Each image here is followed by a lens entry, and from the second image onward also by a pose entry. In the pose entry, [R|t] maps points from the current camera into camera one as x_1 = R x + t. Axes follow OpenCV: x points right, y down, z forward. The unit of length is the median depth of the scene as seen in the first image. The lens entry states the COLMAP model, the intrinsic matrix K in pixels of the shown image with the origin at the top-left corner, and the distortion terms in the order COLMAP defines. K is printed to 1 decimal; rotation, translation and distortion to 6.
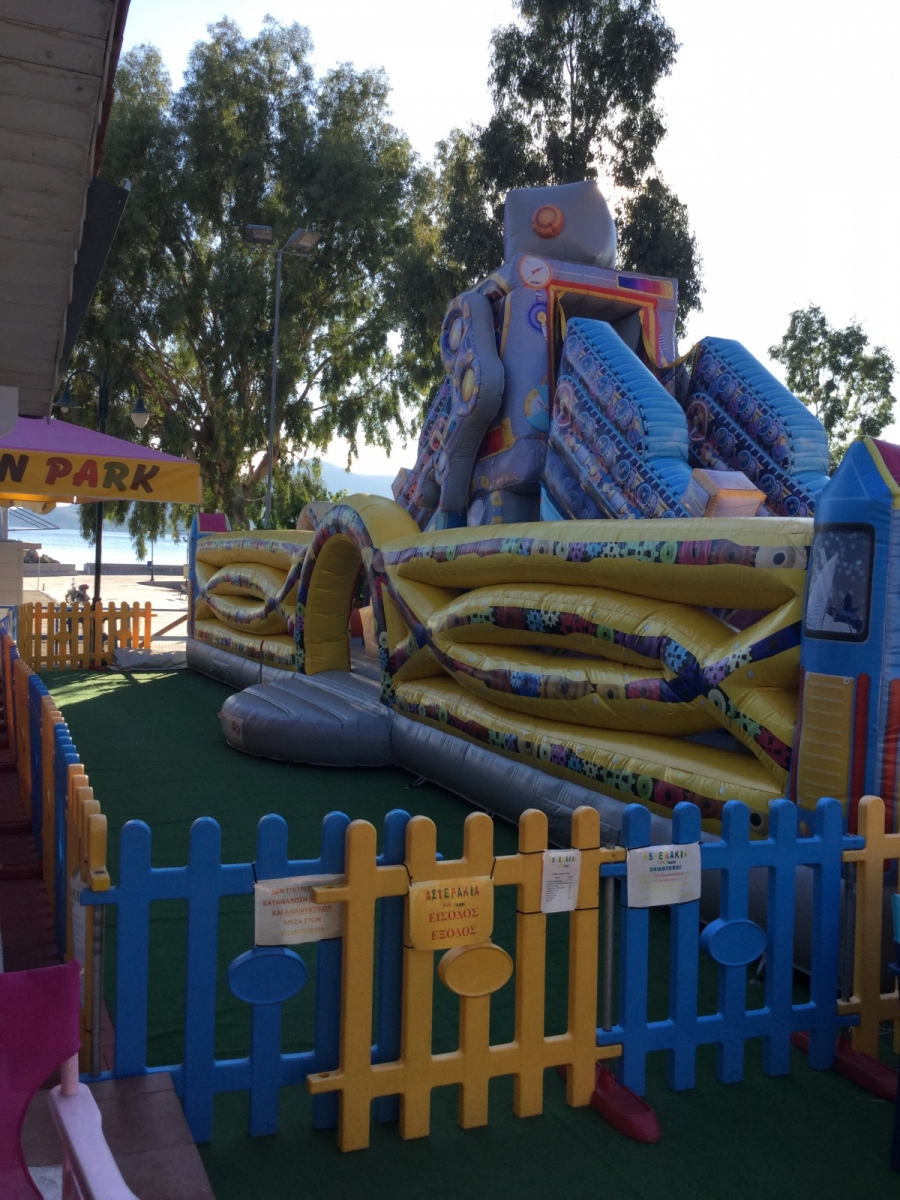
lens RADIAL K [[1067.3, 0, 450.0], [0, 1067.3, 600.0], [0, 0, 1]] dist [0.131743, -0.260447]
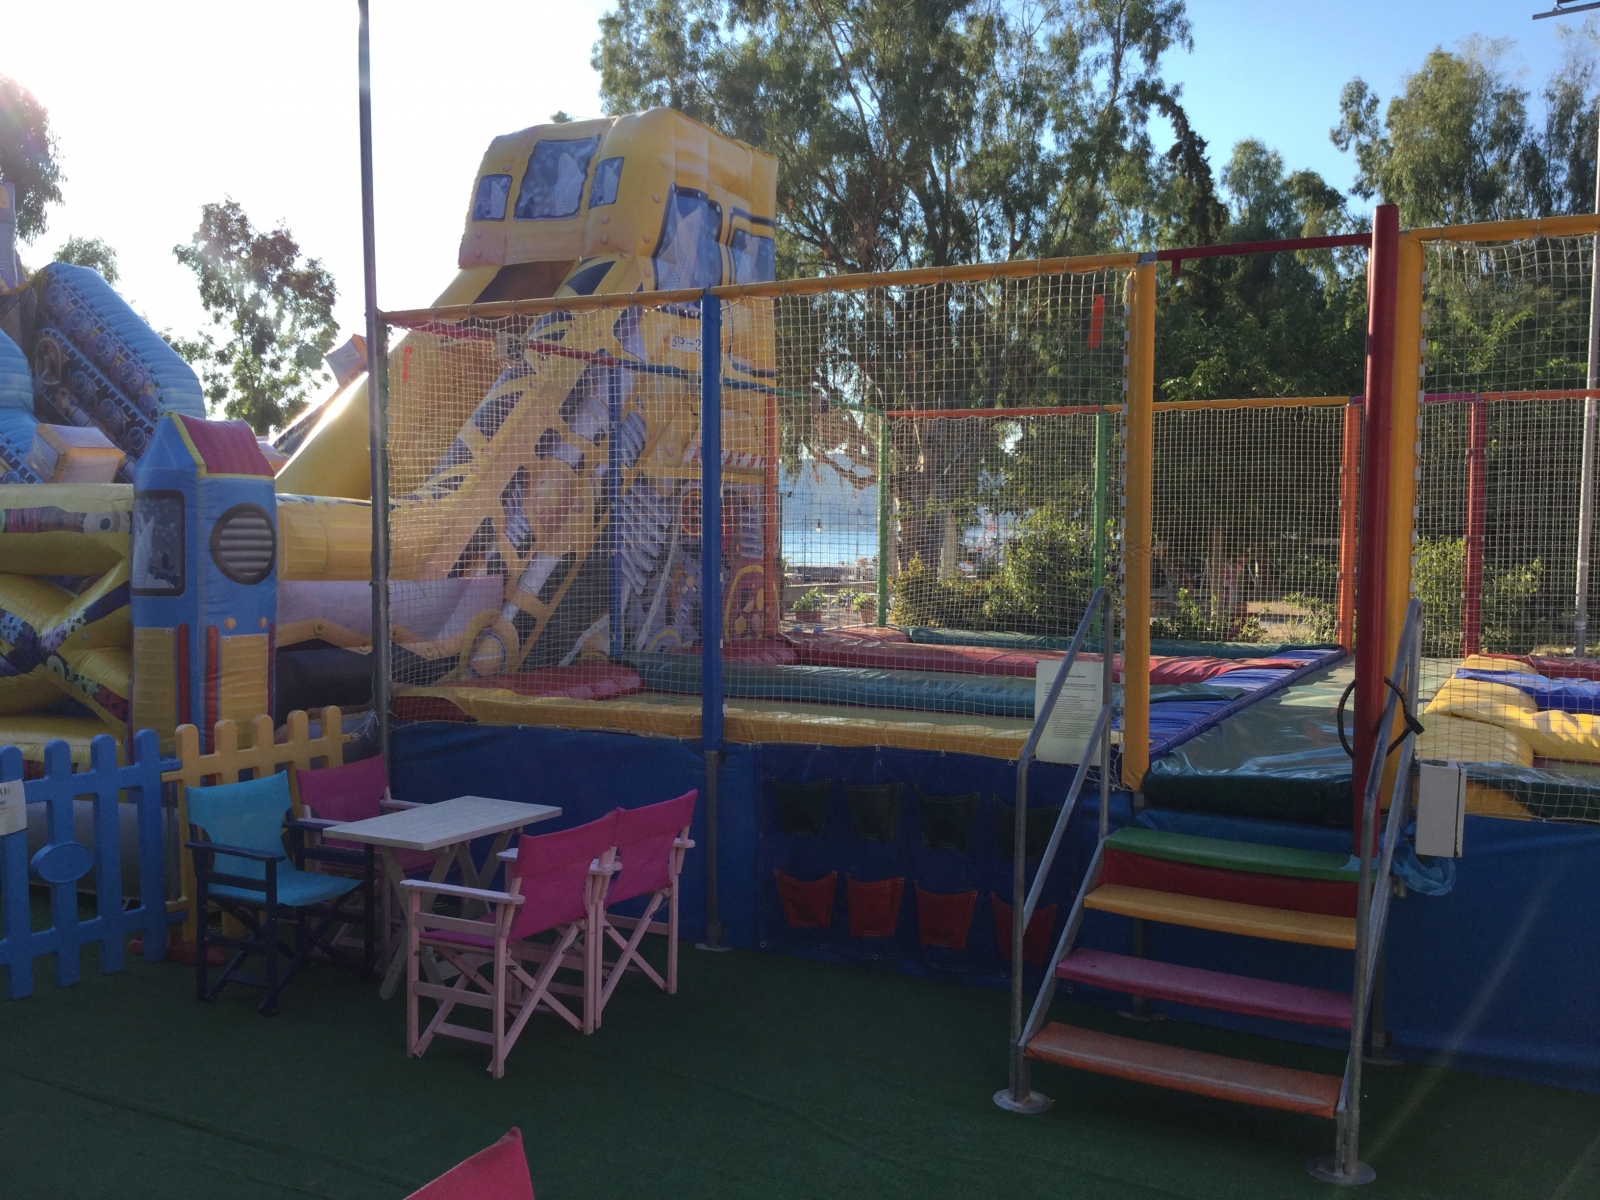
lens RADIAL K [[1413.9, 0, 825.8], [0, 1413.9, 597.6], [0, 0, 1]] dist [0.122050, -0.245802]
pose [[0.776428, -0.071246, 0.626165, -0.016318], [0.058579, 0.997446, 0.040854, 0.009435], [-0.627477, 0.004960, 0.778619, -0.287857]]
